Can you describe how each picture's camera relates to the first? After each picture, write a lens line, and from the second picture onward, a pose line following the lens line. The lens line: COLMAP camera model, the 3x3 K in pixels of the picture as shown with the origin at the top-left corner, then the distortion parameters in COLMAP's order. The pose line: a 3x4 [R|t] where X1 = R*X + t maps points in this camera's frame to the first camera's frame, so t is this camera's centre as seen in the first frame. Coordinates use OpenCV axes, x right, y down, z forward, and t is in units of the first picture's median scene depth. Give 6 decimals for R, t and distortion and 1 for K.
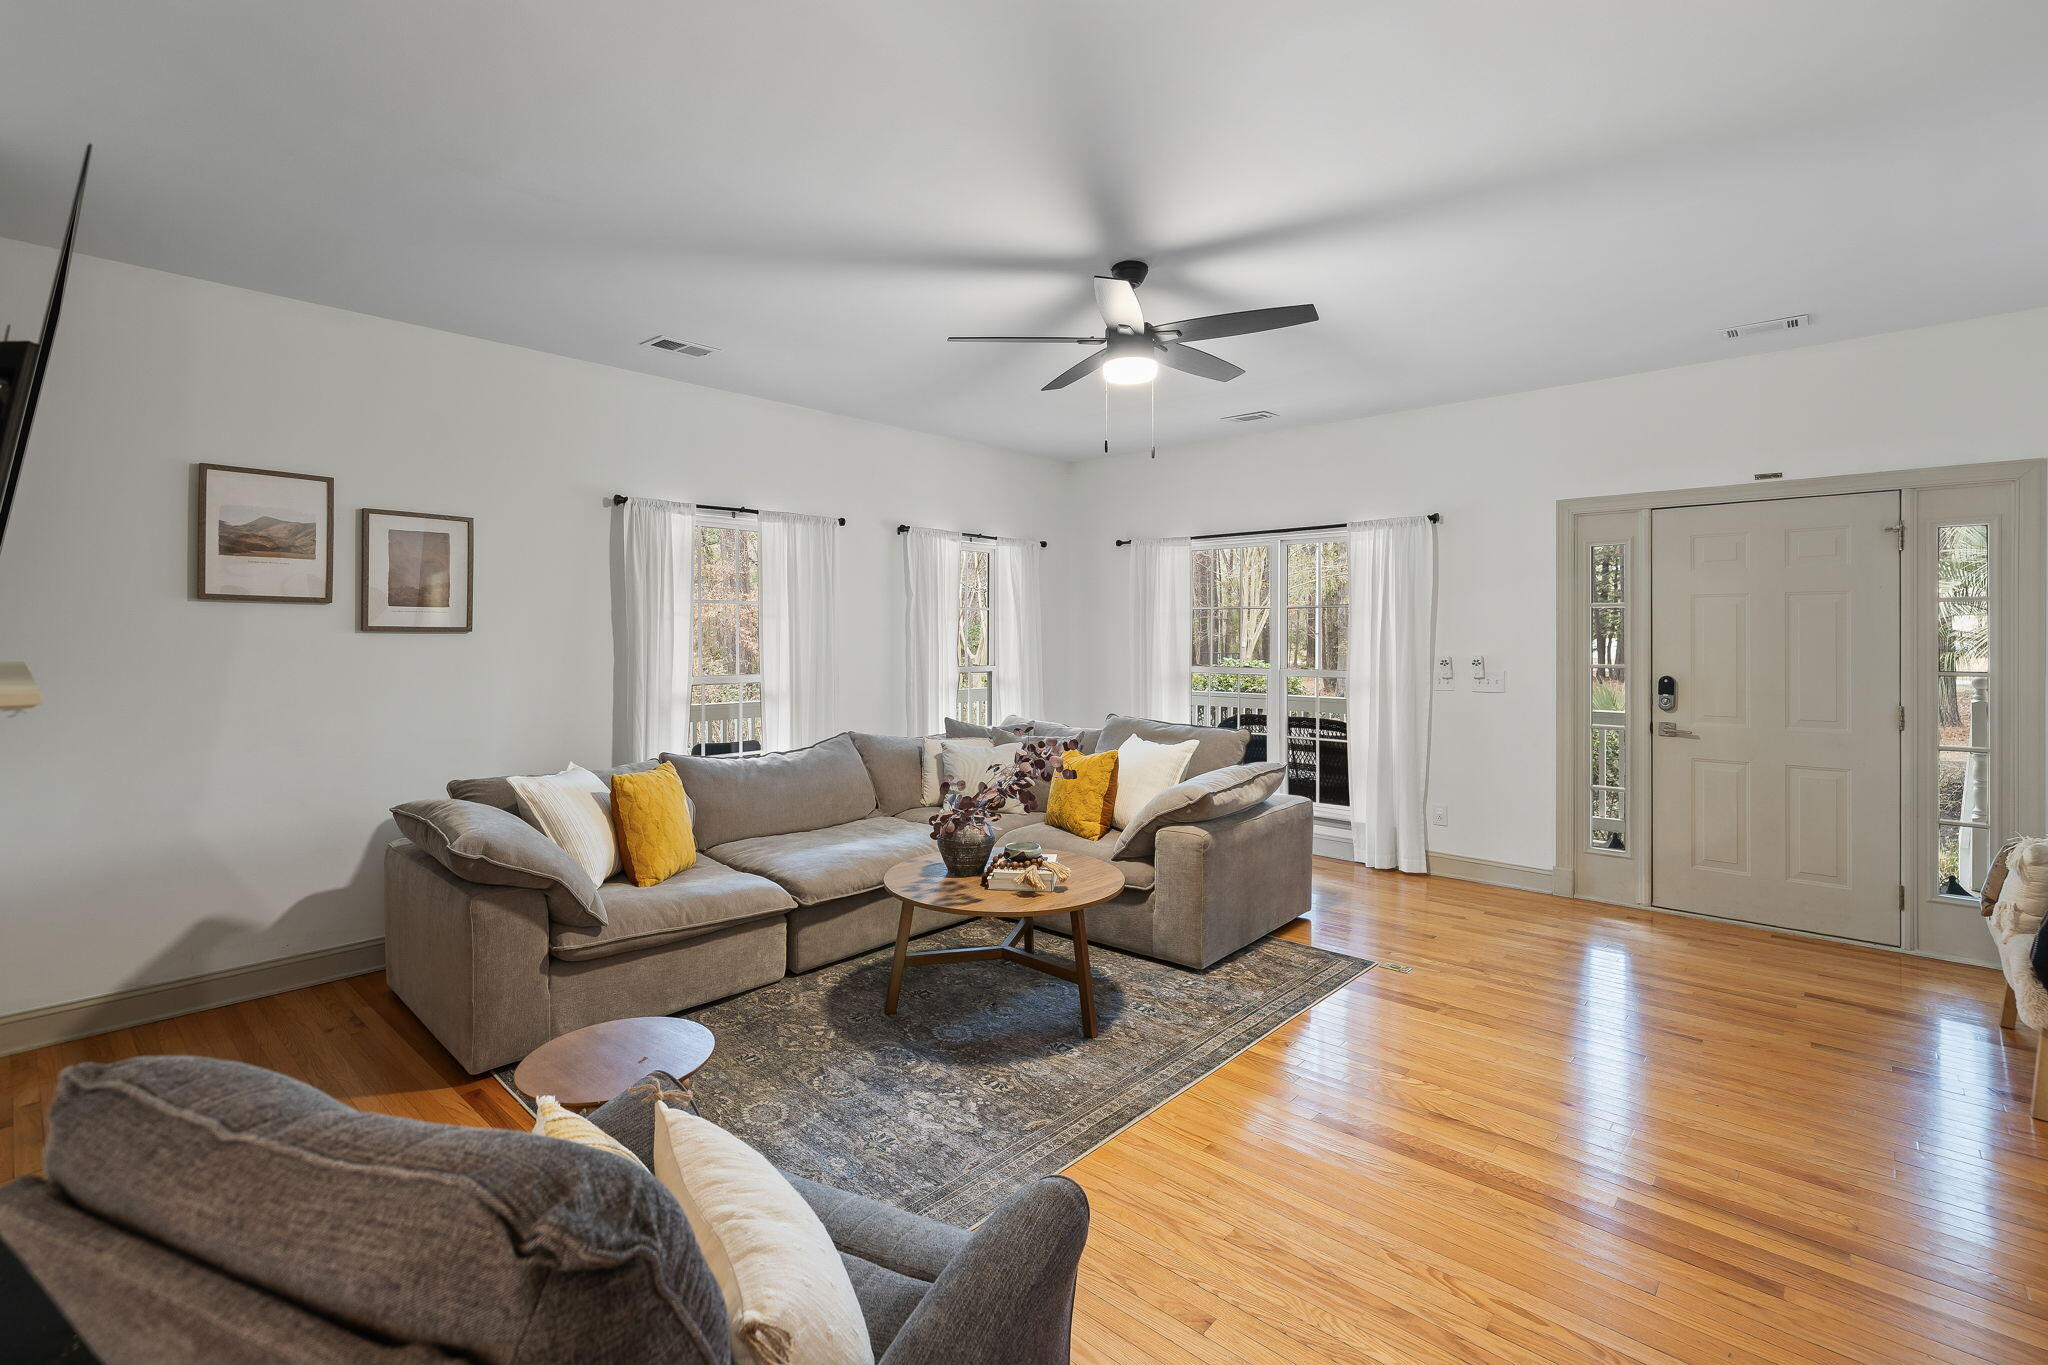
lens RADIAL K [[917.5, 0, 1014.9], [0, 917.5, 641.7], [0, 0, 1]] dist [-0.000716, 0.000021]
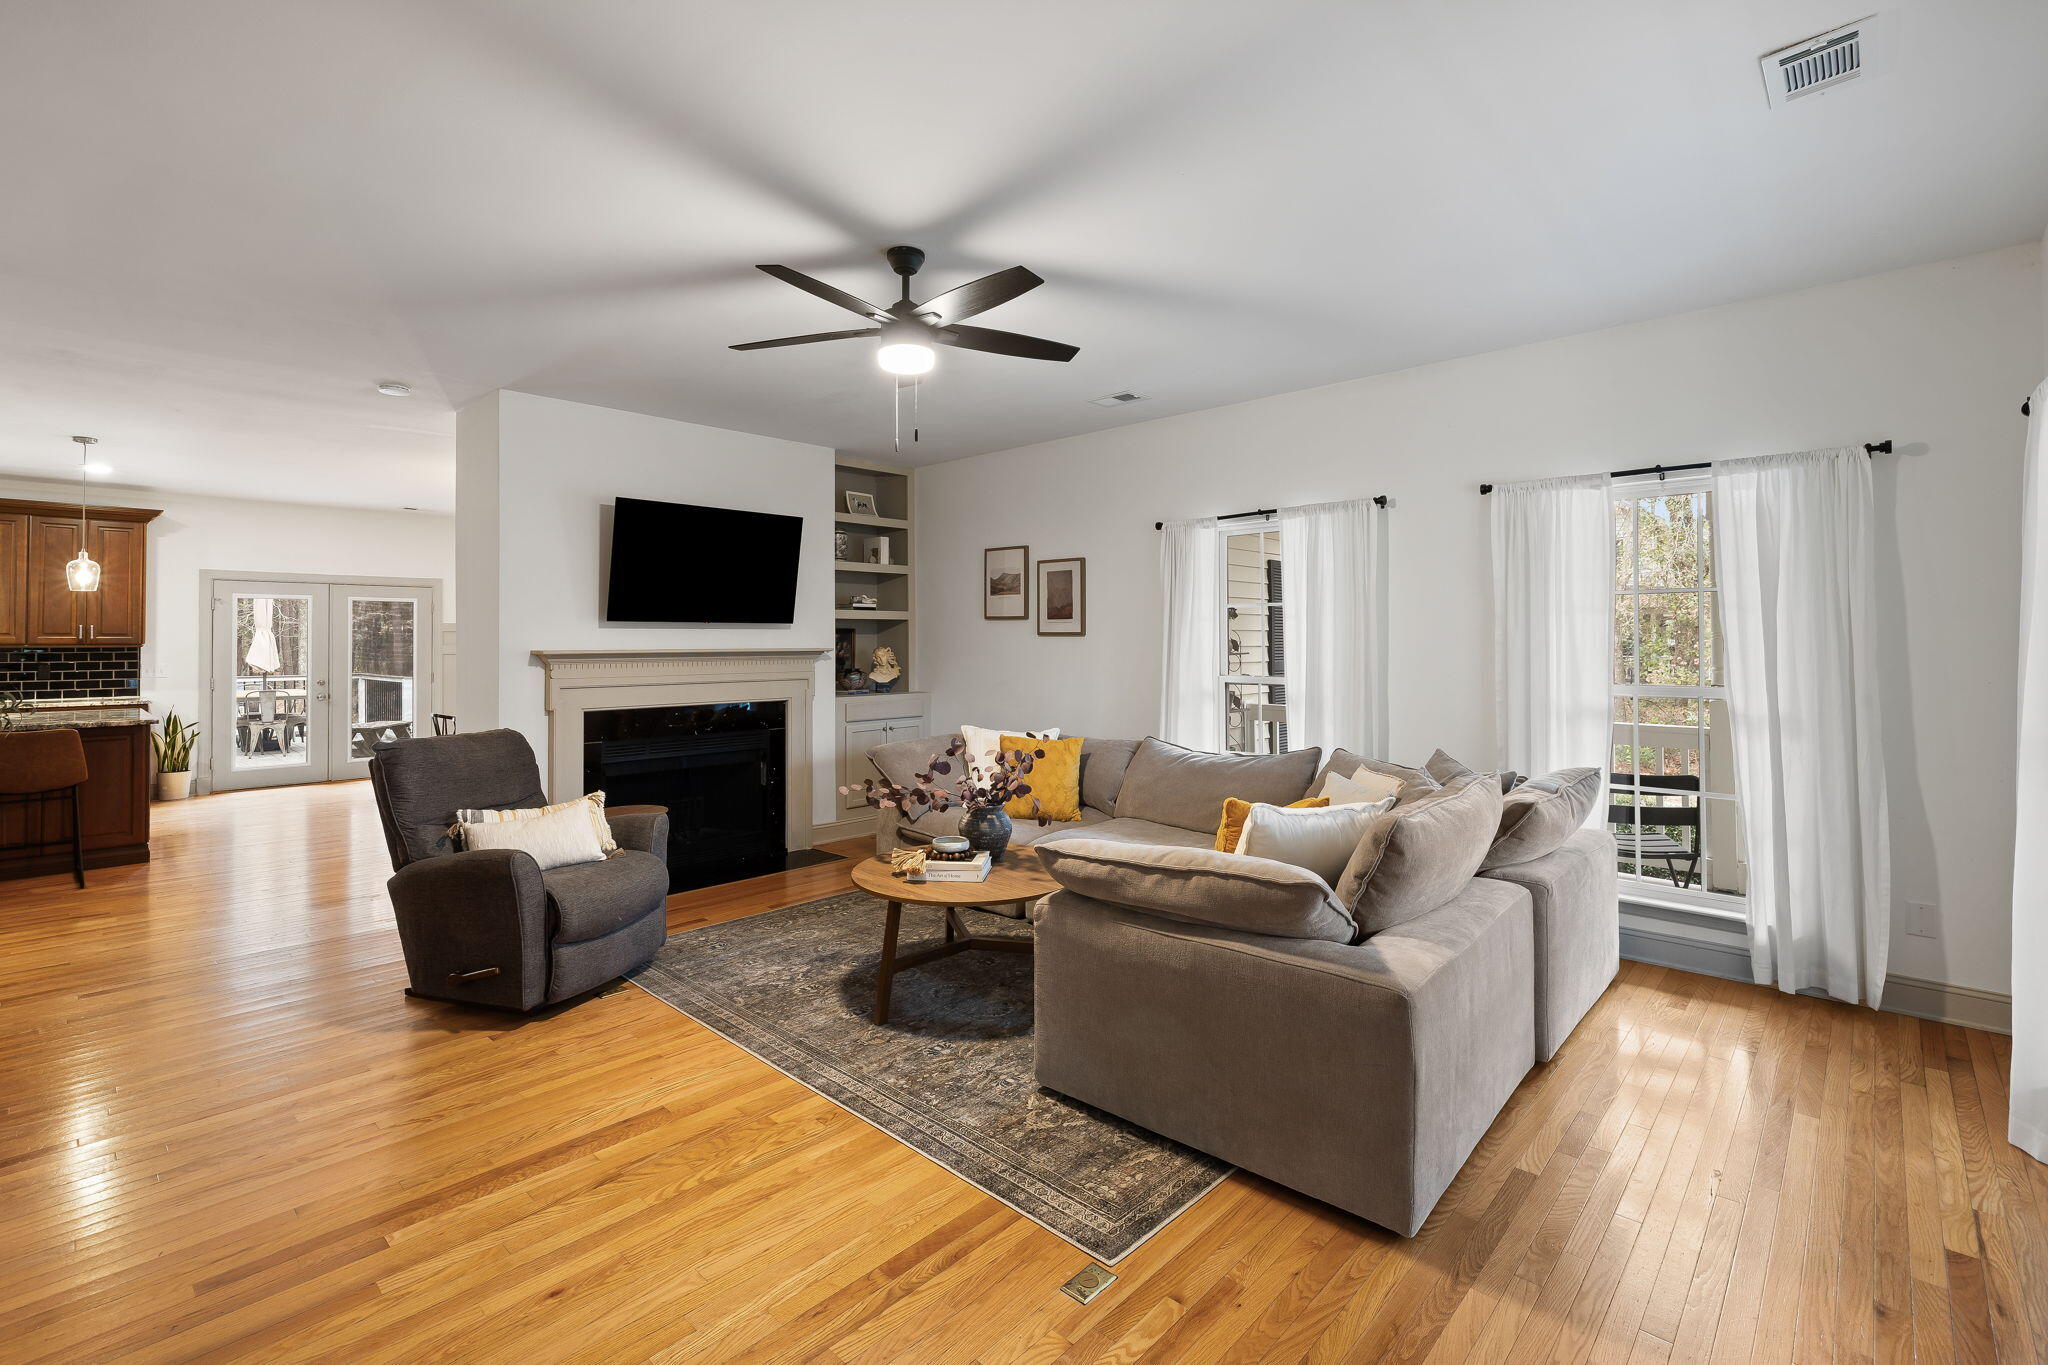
lens RADIAL K [[917.5, 0, 1014.9], [0, 917.5, 641.7], [0, 0, 1]] dist [-0.000716, 0.000021]
pose [[-0.010478, 0.001774, -0.999944, 0.943103], [-0.003026, 0.999994, 0.001806, -0.002970], [0.999941, 0.003044, -0.010472, 0.981235]]
